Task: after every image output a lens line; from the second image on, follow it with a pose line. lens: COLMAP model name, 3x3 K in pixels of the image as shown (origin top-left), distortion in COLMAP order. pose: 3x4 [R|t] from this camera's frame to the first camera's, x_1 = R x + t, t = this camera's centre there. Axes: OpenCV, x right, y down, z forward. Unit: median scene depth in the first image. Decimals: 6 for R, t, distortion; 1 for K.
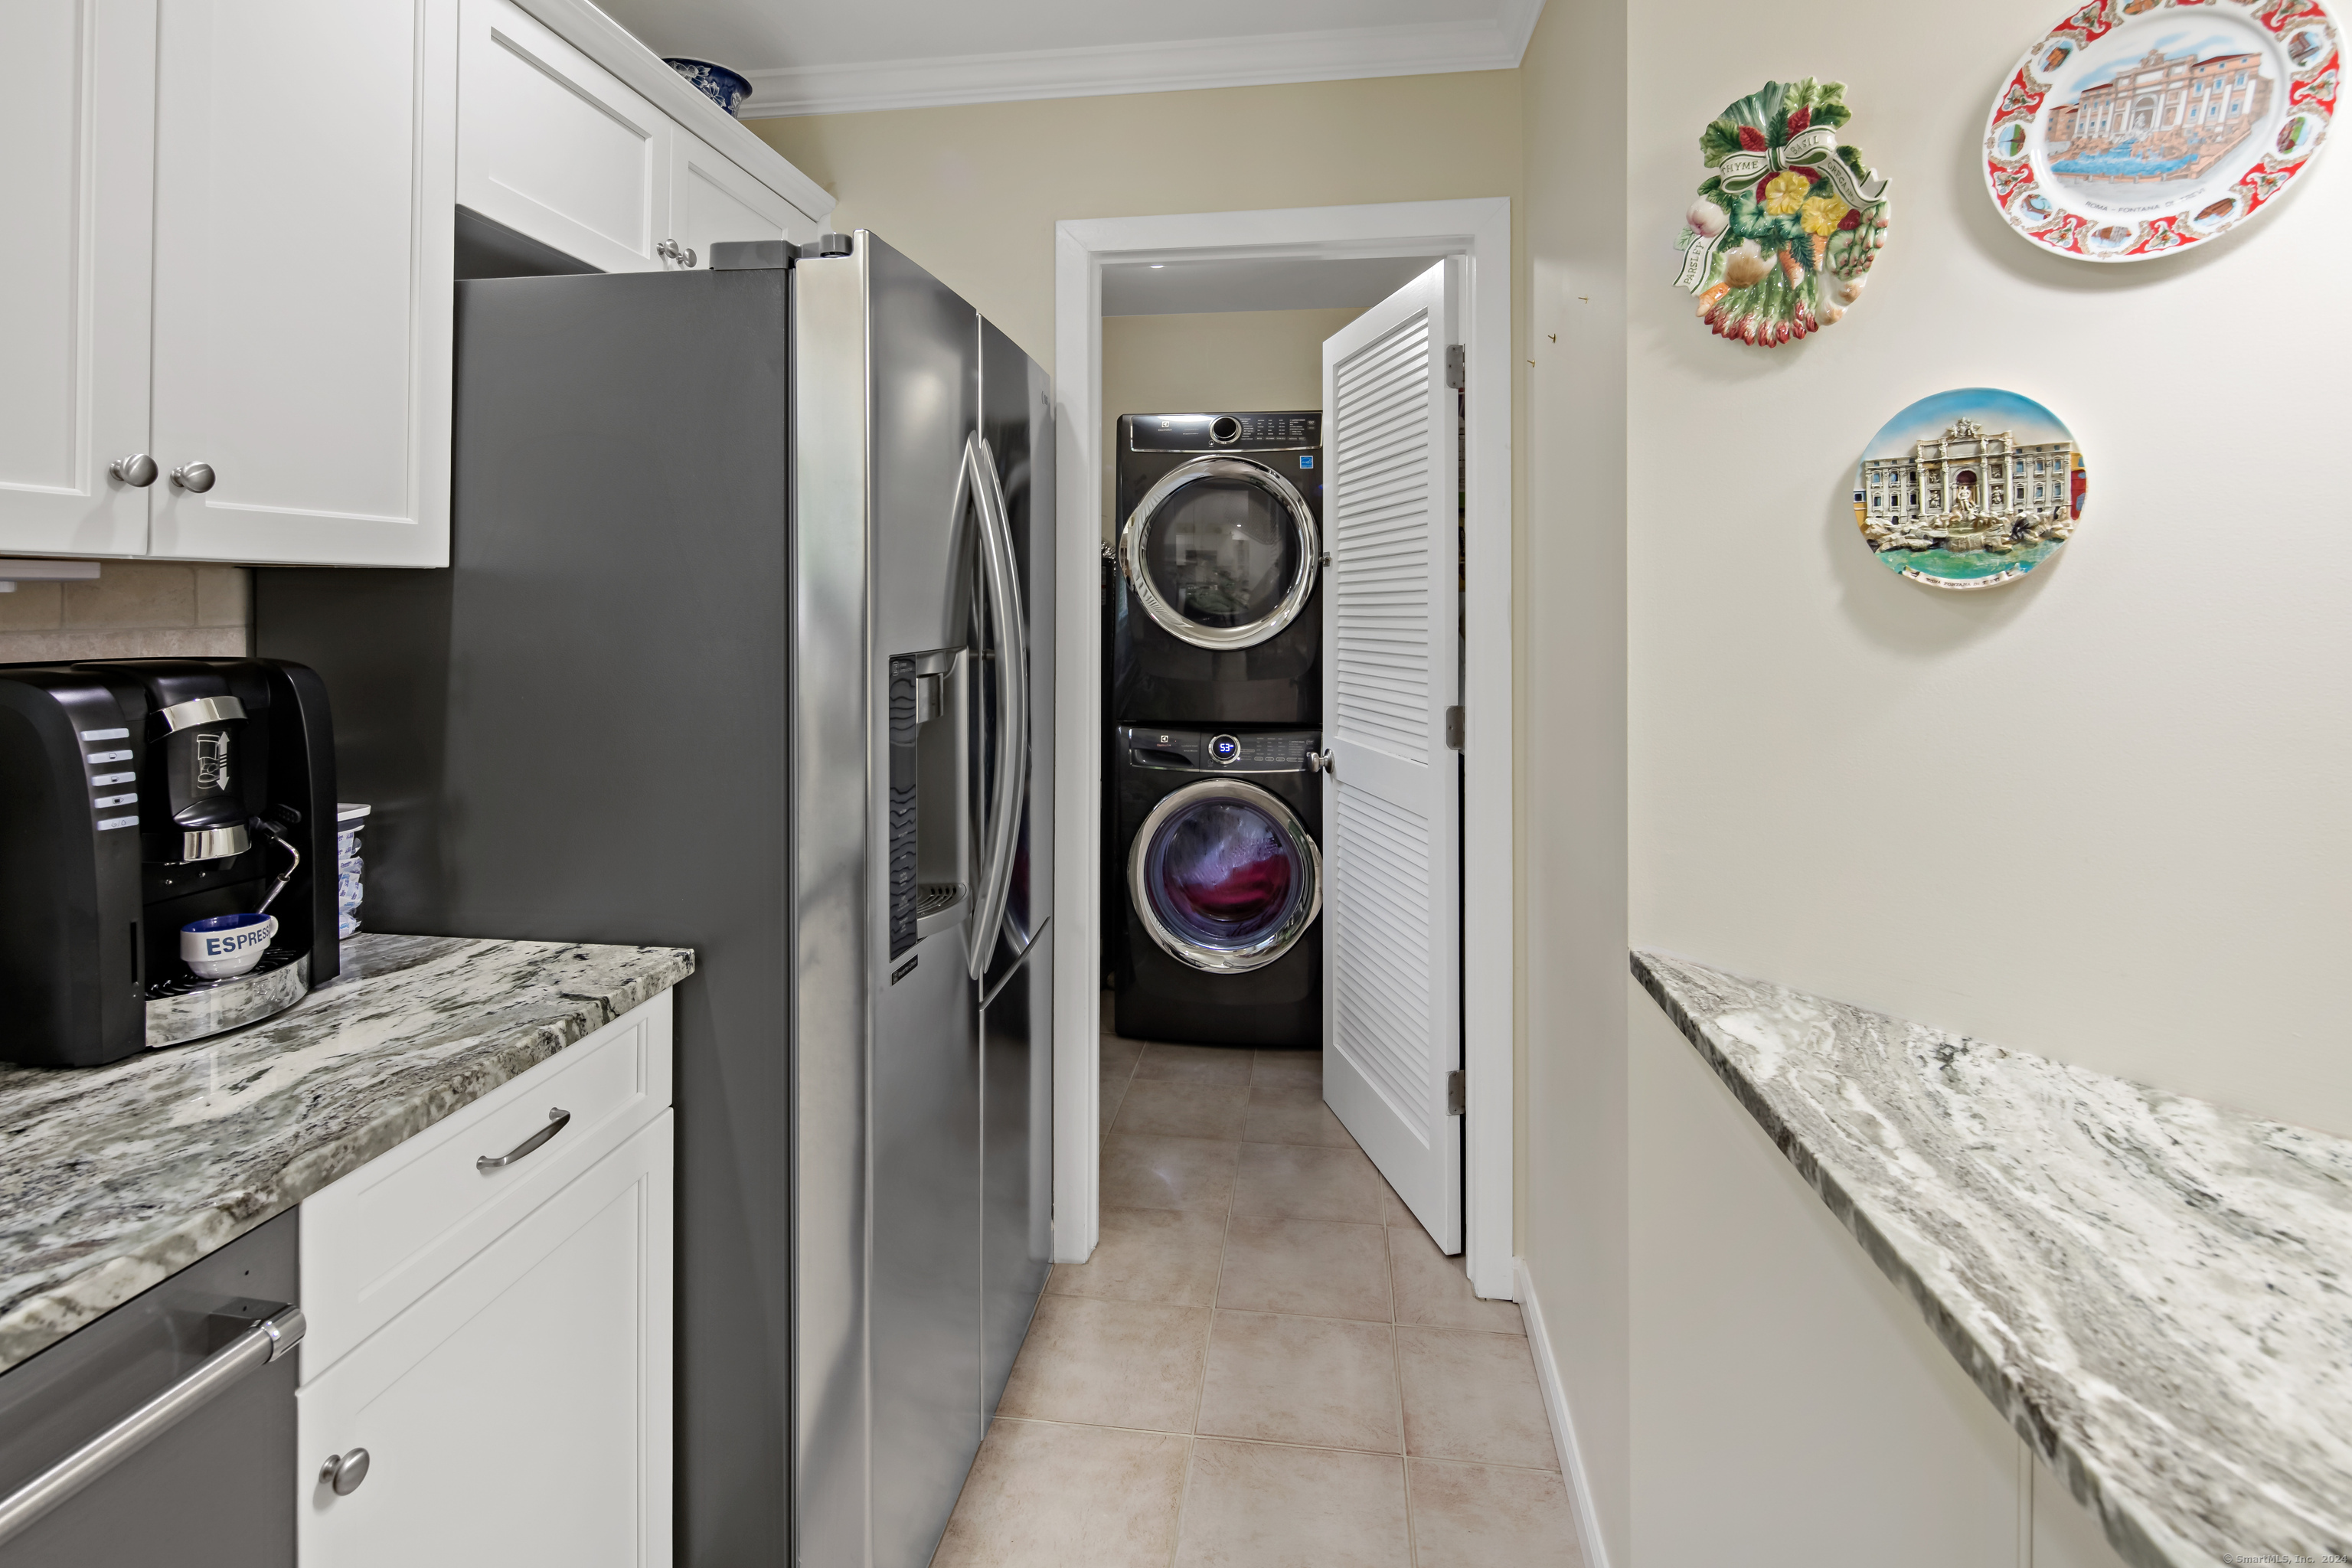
lens RADIAL K [[1145.9, 0, 1180.9], [0, 1145.9, 591.9], [0, 0, 1]] dist [0.007721, -0.005568]
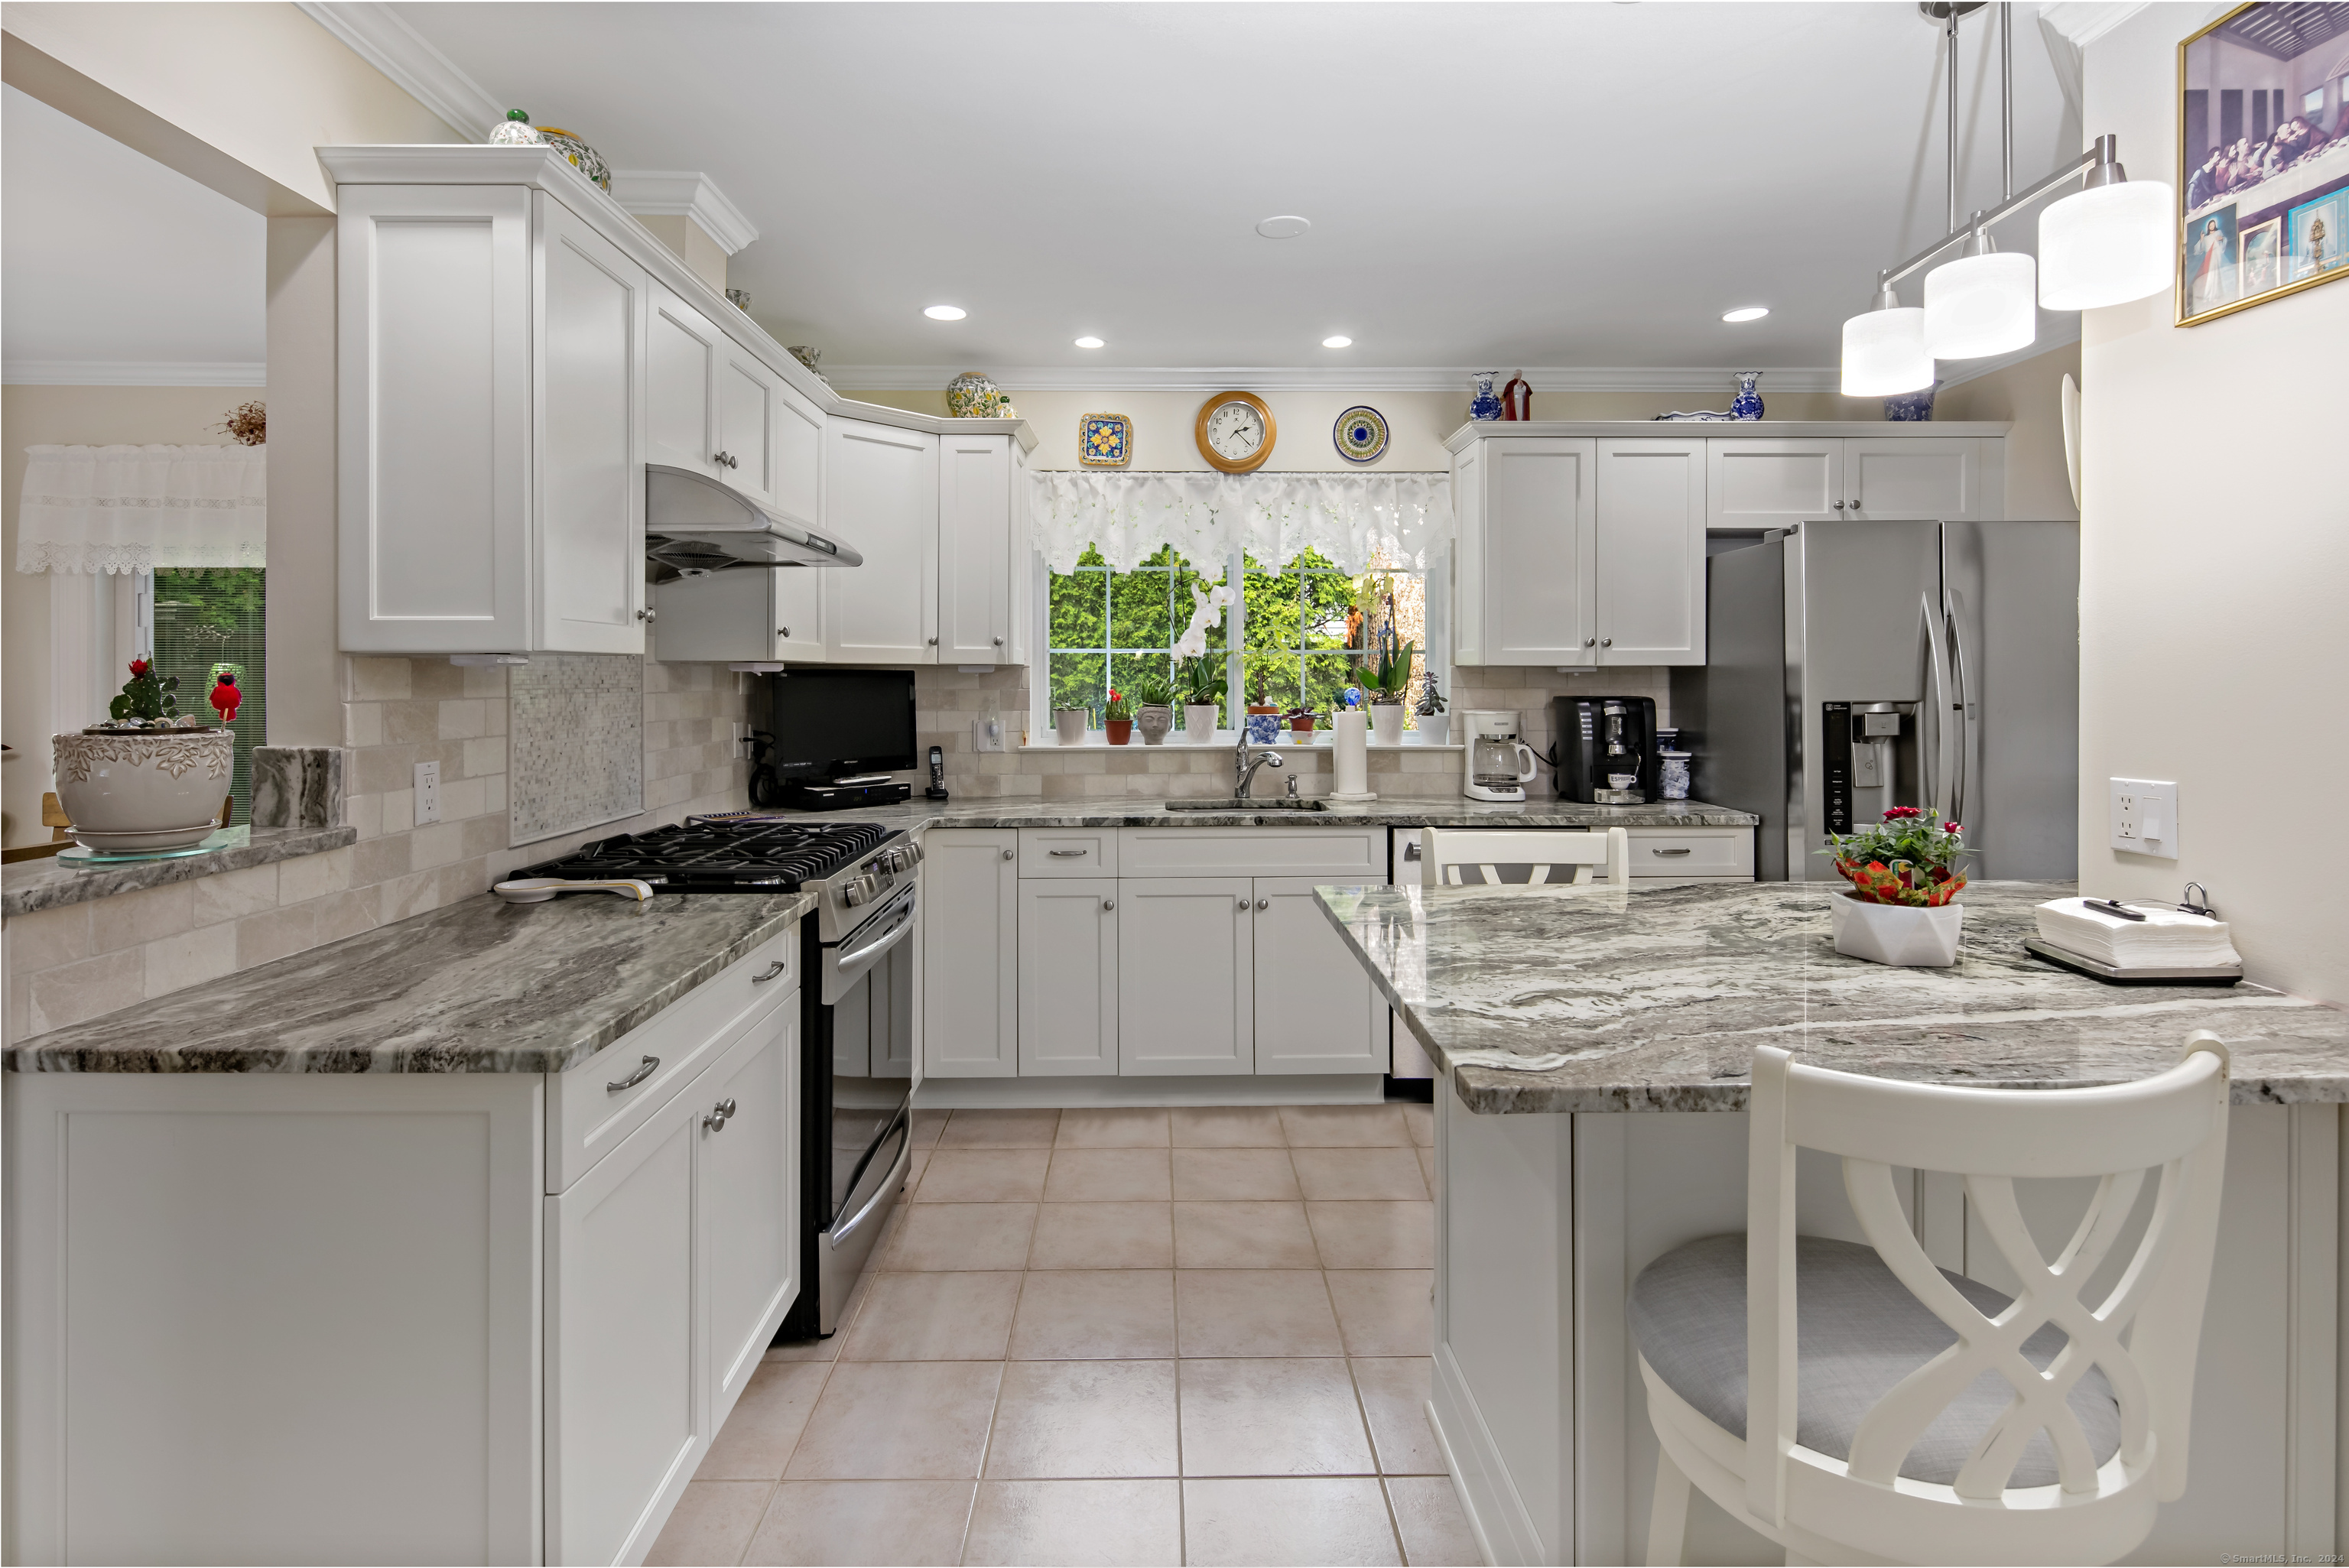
lens RADIAL K [[1144.3, 0, 1171.0], [0, 1144.3, 669.7], [0, 0, 1]] dist [0.007721, -0.005568]
pose [[0.150305, -0.008650, -0.988602, 2.504984], [0.010157, 0.999922, -0.007205, -0.005689], [0.988588, -0.008958, 0.150381, -0.874028]]
